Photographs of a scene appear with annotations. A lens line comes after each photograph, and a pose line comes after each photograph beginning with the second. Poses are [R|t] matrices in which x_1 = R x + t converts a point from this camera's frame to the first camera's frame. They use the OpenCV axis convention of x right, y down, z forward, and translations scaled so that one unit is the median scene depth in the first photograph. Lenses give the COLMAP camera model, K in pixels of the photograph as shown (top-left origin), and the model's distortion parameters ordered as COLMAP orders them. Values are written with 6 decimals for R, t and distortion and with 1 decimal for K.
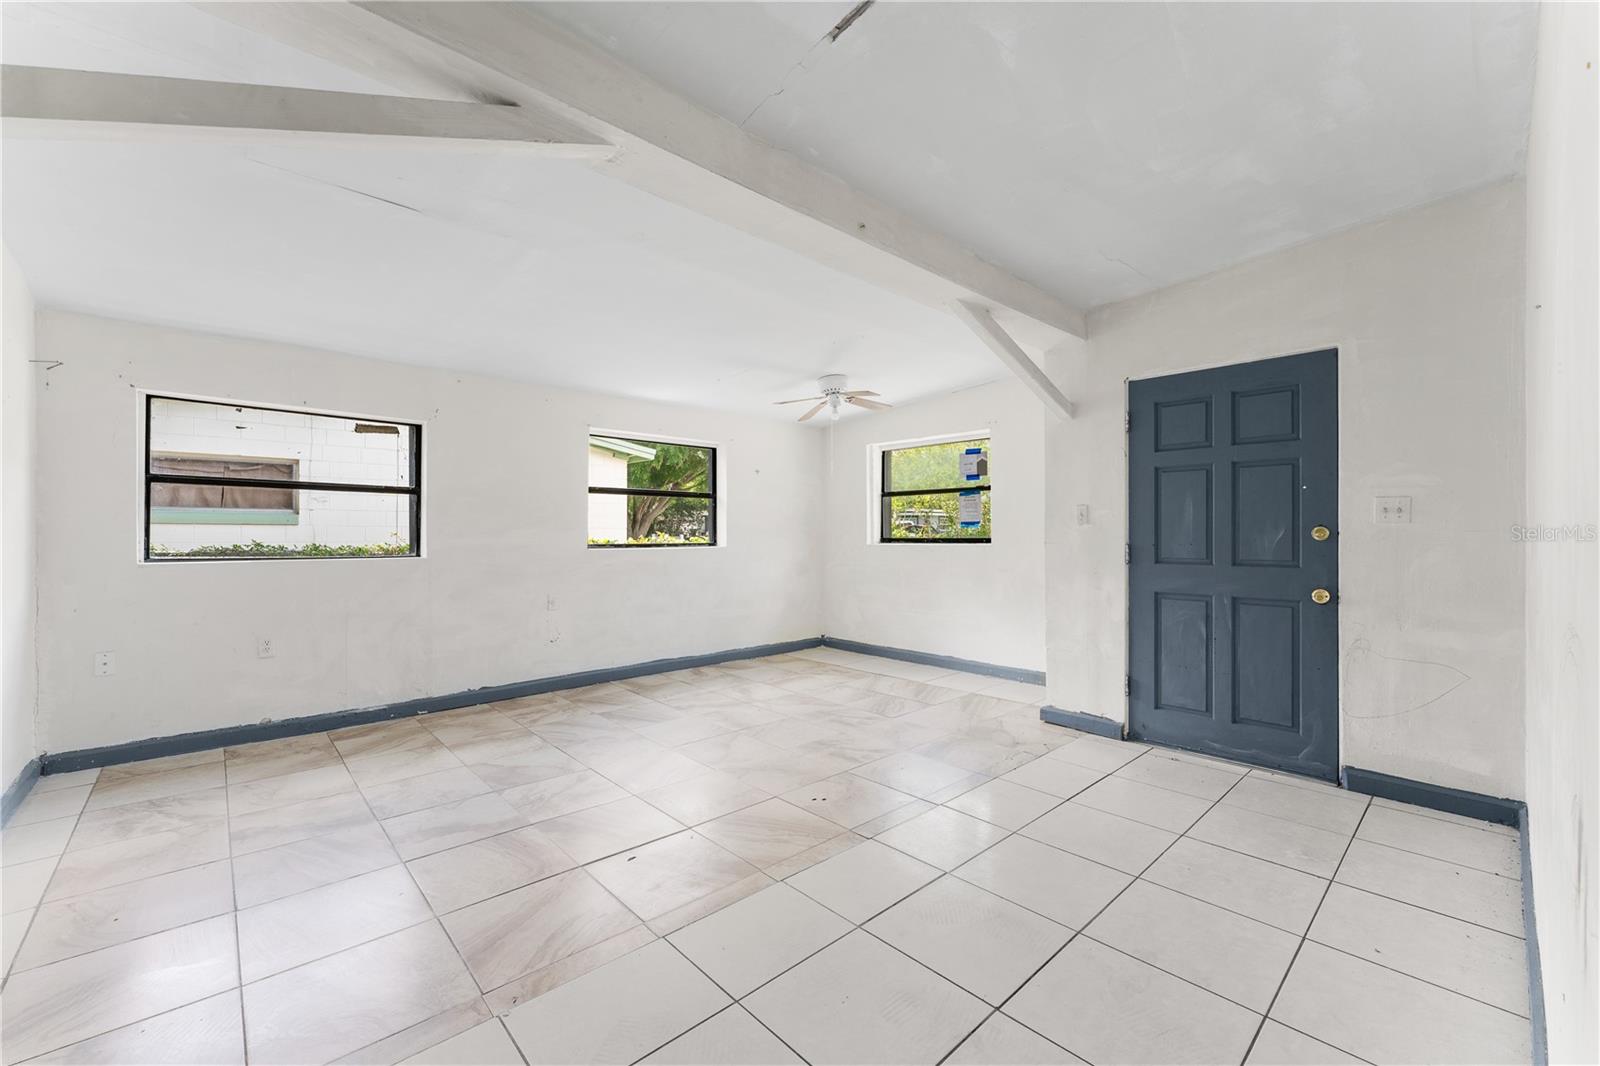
lens RADIAL K [[649.2, 0, 803.0], [0, 649.2, 531.5], [0, 0, 1]] dist [-0.000840, -0.000121]
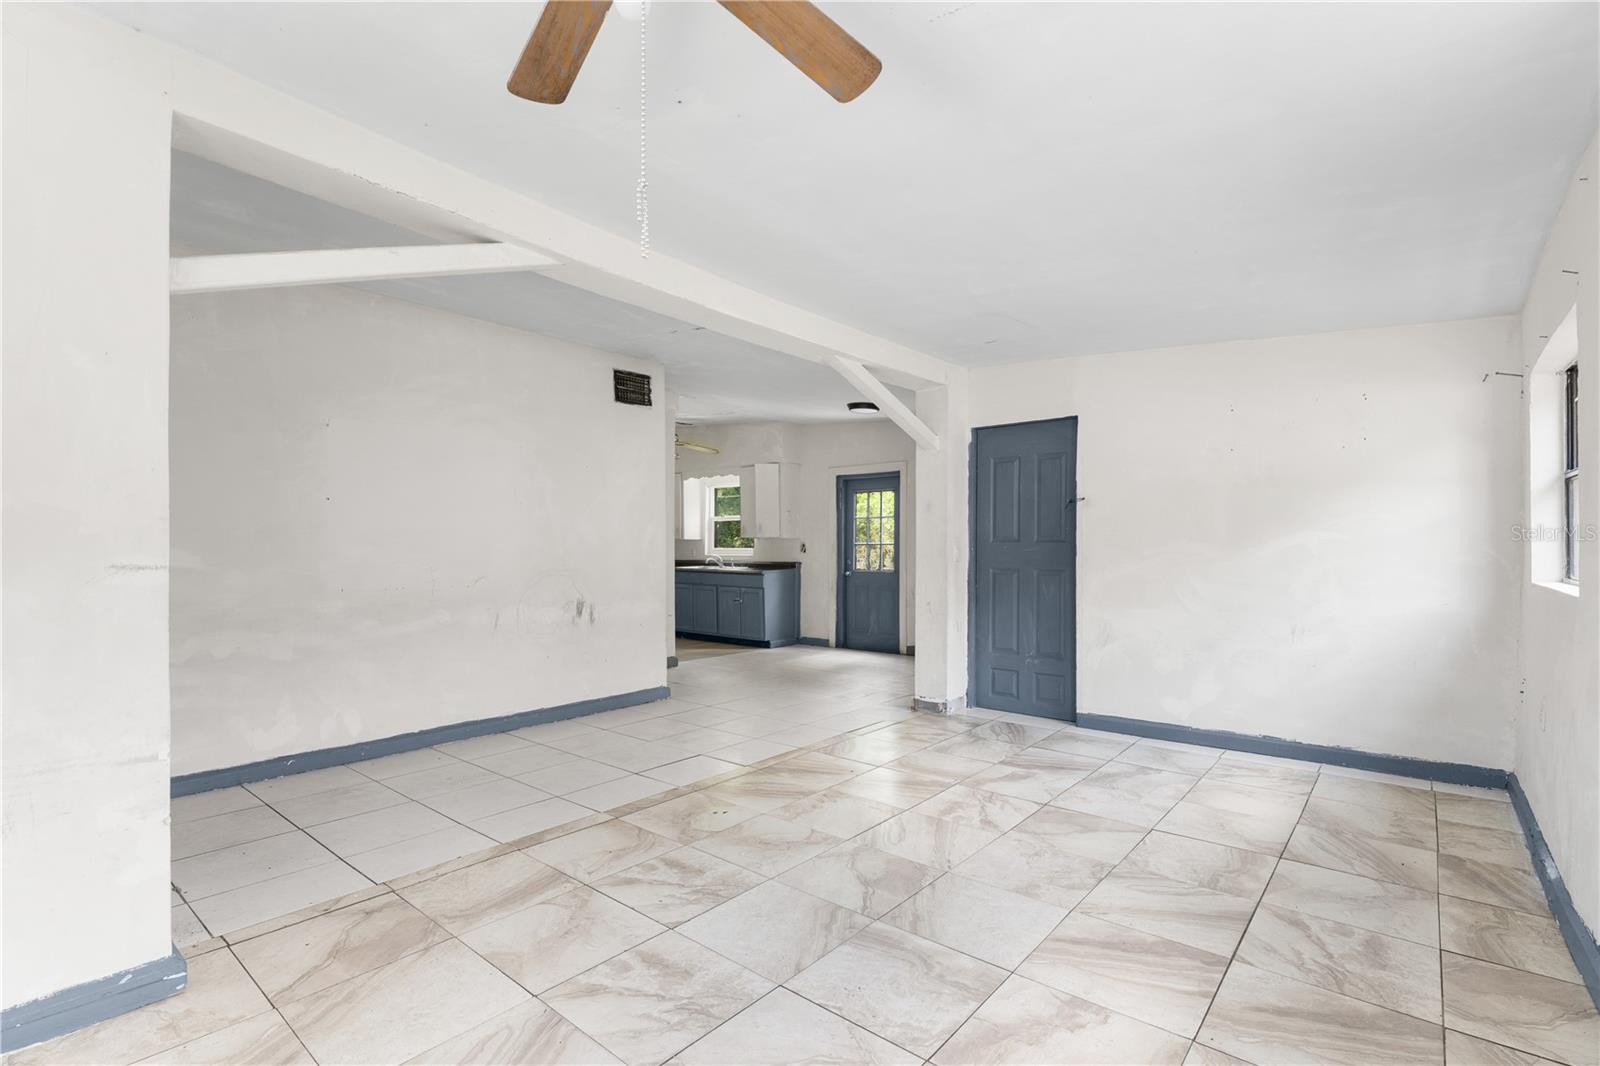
lens RADIAL K [[737.1, 0, 802.2], [0, 737.1, 552.1], [0, 0, 1]] dist [0.000014, 0.000033]
pose [[-0.992033, 0.000314, -0.125977, 0.036082], [0.000569, 0.999998, -0.001988, 0.011505], [0.125977, -0.002044, -0.992031, 1.802185]]
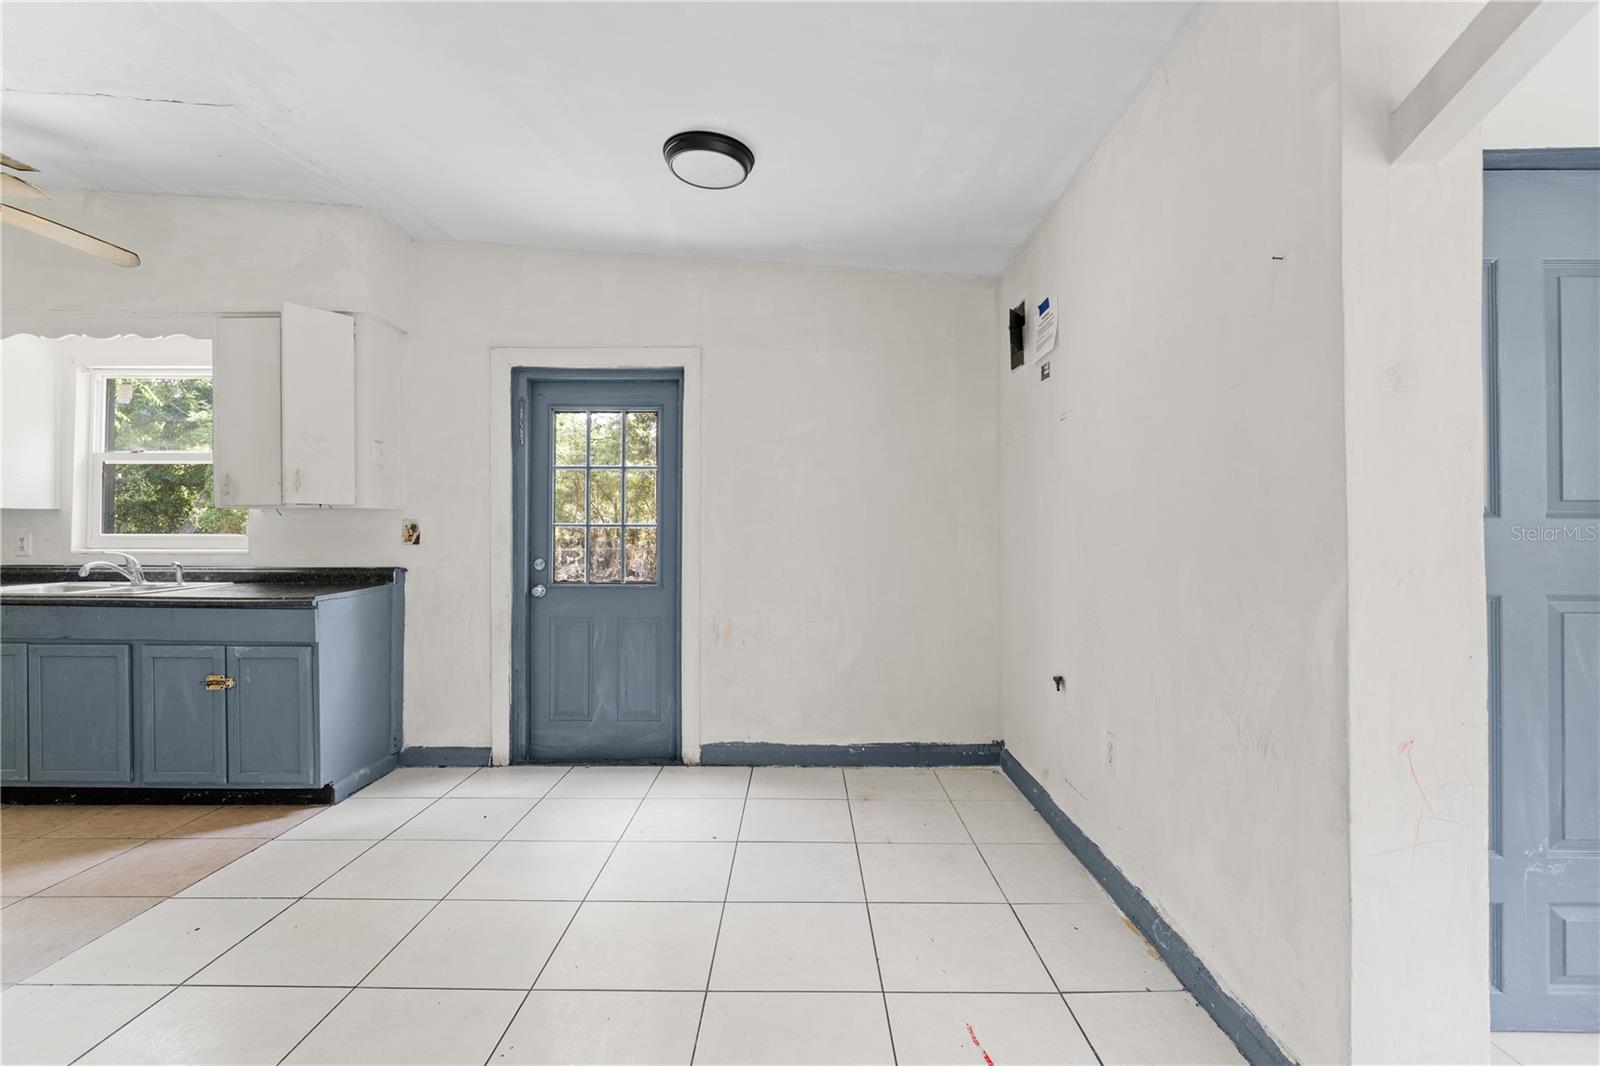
lens RADIAL K [[724.0, 0, 797.1], [0, 724.0, 528.9], [0, 0, 1]] dist [-0.001454, 0.000022]
pose [[-0.684105, -0.007002, -0.729350, 0.096174], [0.003161, 0.999916, -0.012564, 0.000041], [0.729377, -0.010901, -0.684025, 0.345162]]
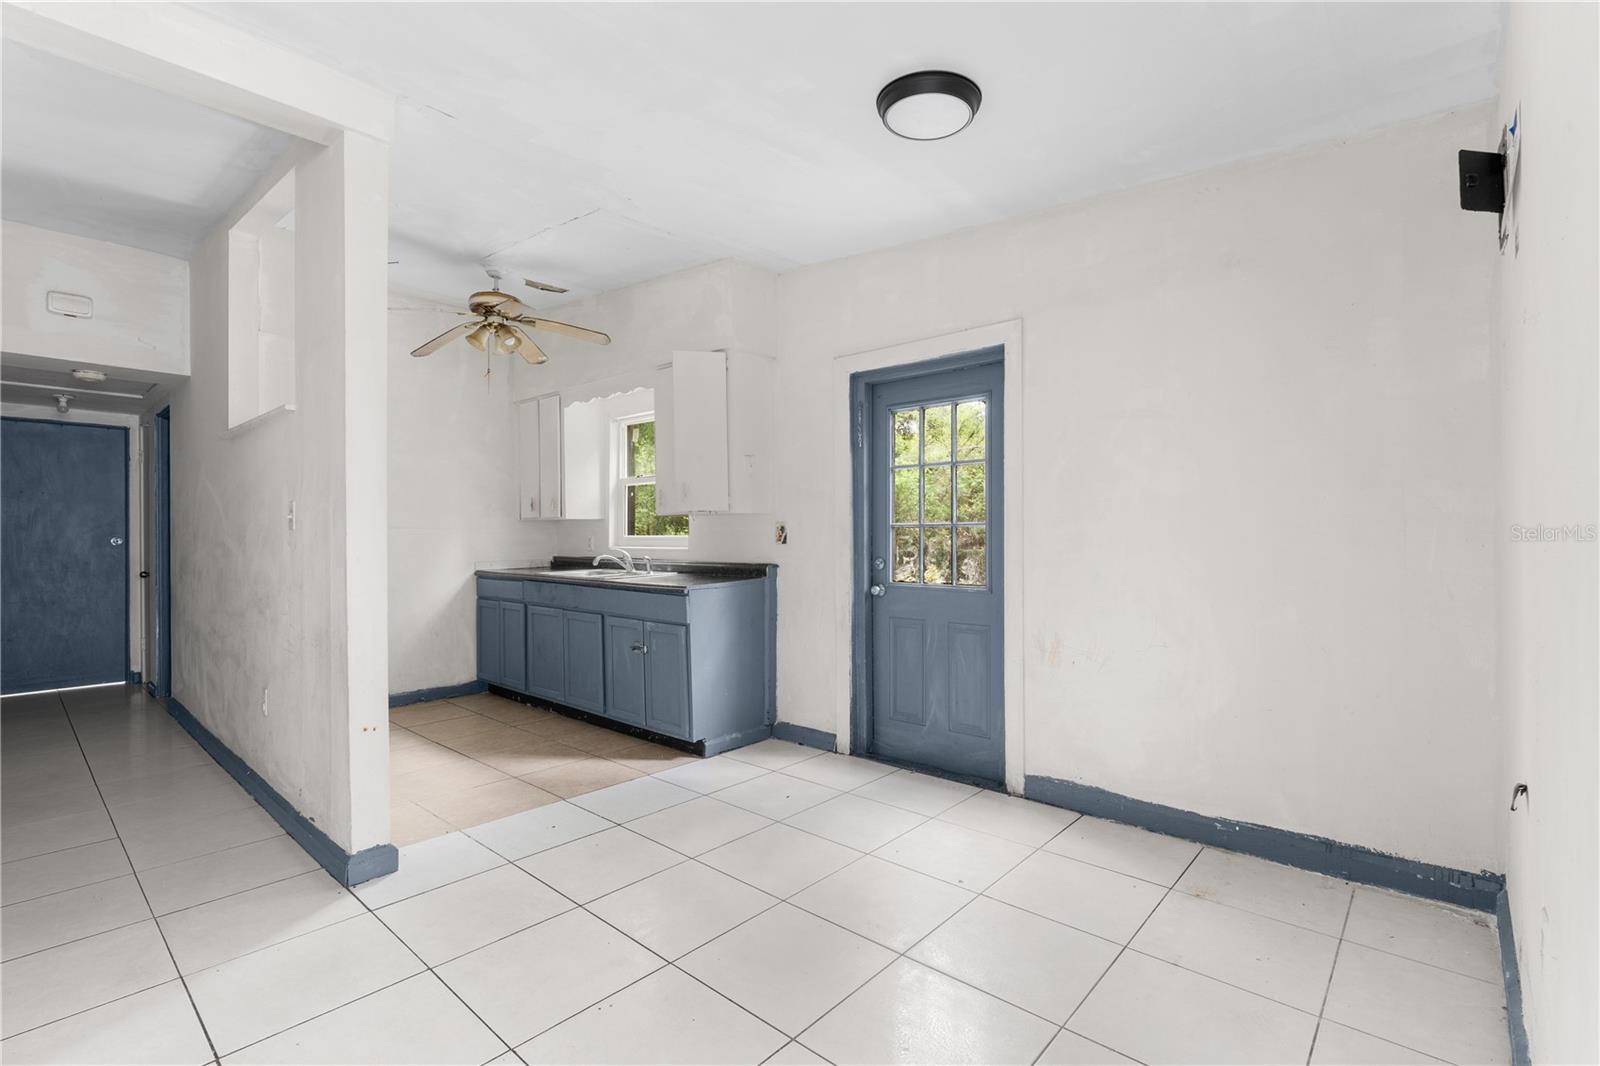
lens RADIAL K [[725.6, 0, 800.0], [0, 725.6, 533.0], [0, 0, 1]] dist [0.000732, -0.000145]
pose [[-0.995464, 0.004310, -0.095046, -0.214293], [0.005141, 0.999951, -0.008507, 0.000022], [0.095004, -0.008957, -0.995437, 0.414217]]
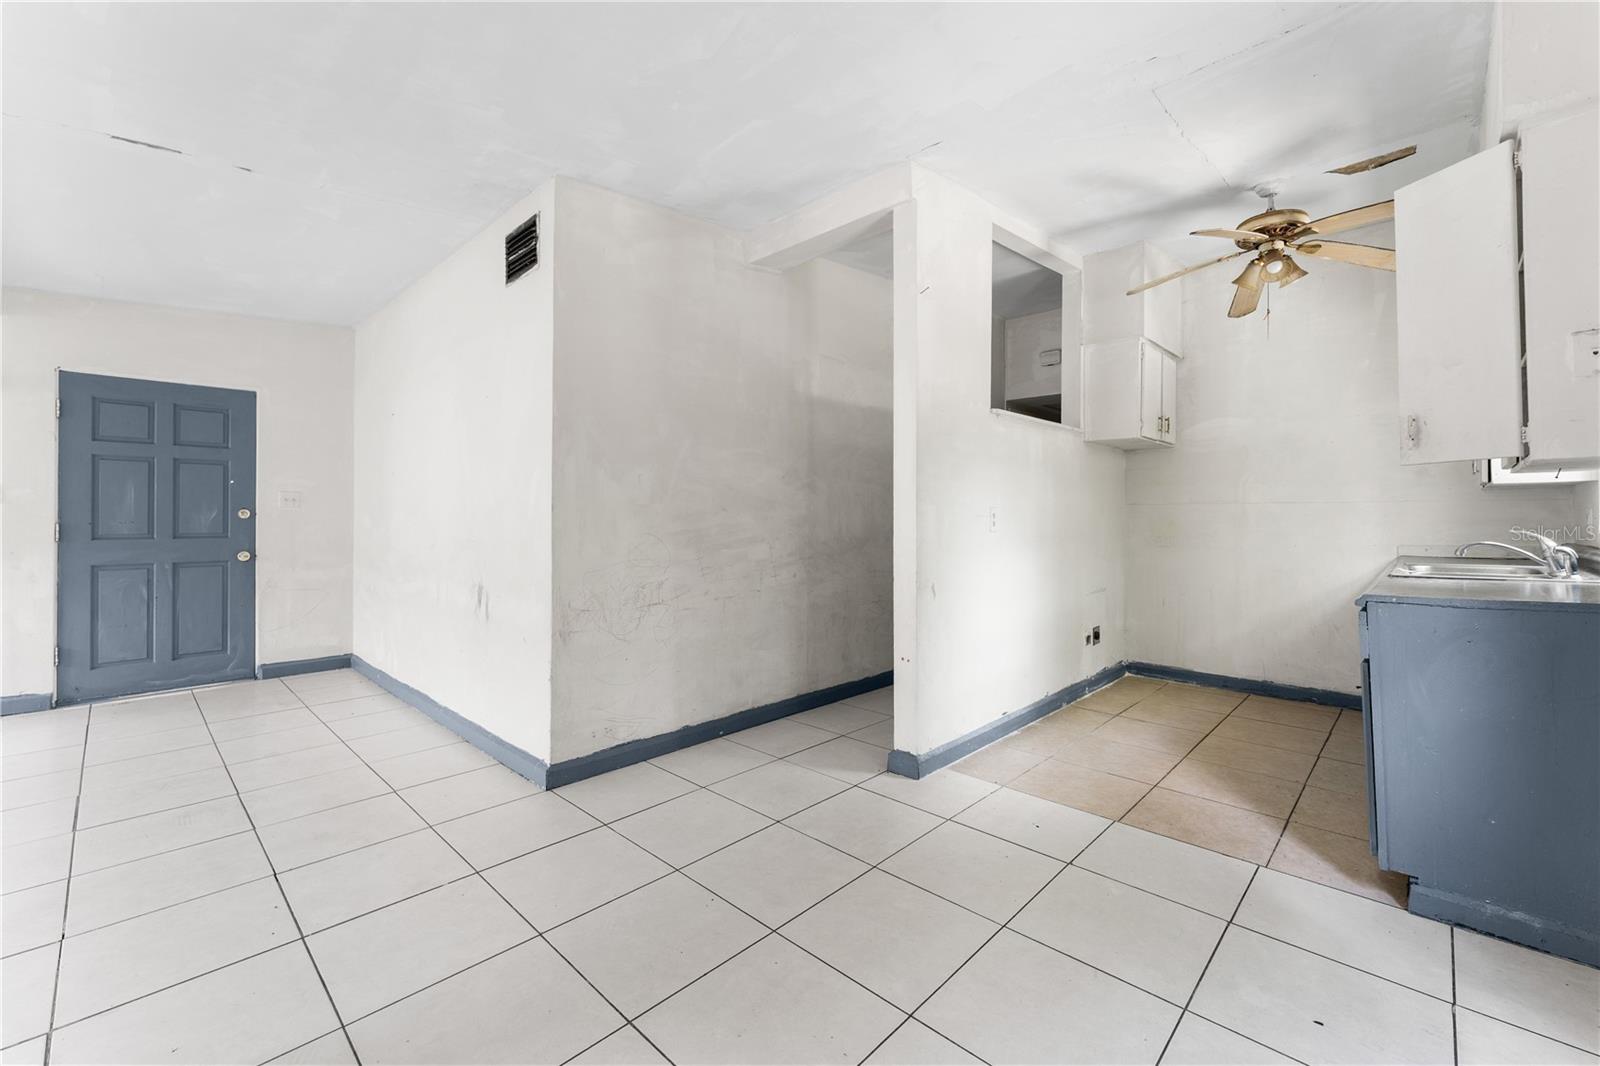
lens RADIAL K [[660.5, 0, 806.2], [0, 660.5, 515.9], [0, 0, 1]] dist [-0.002424, -0.000275]
pose [[-0.063123, 0.002427, 0.998003, -0.700153], [-0.004955, 0.999984, -0.002746, 0.004860], [-0.997993, -0.005119, -0.063110, -0.166895]]
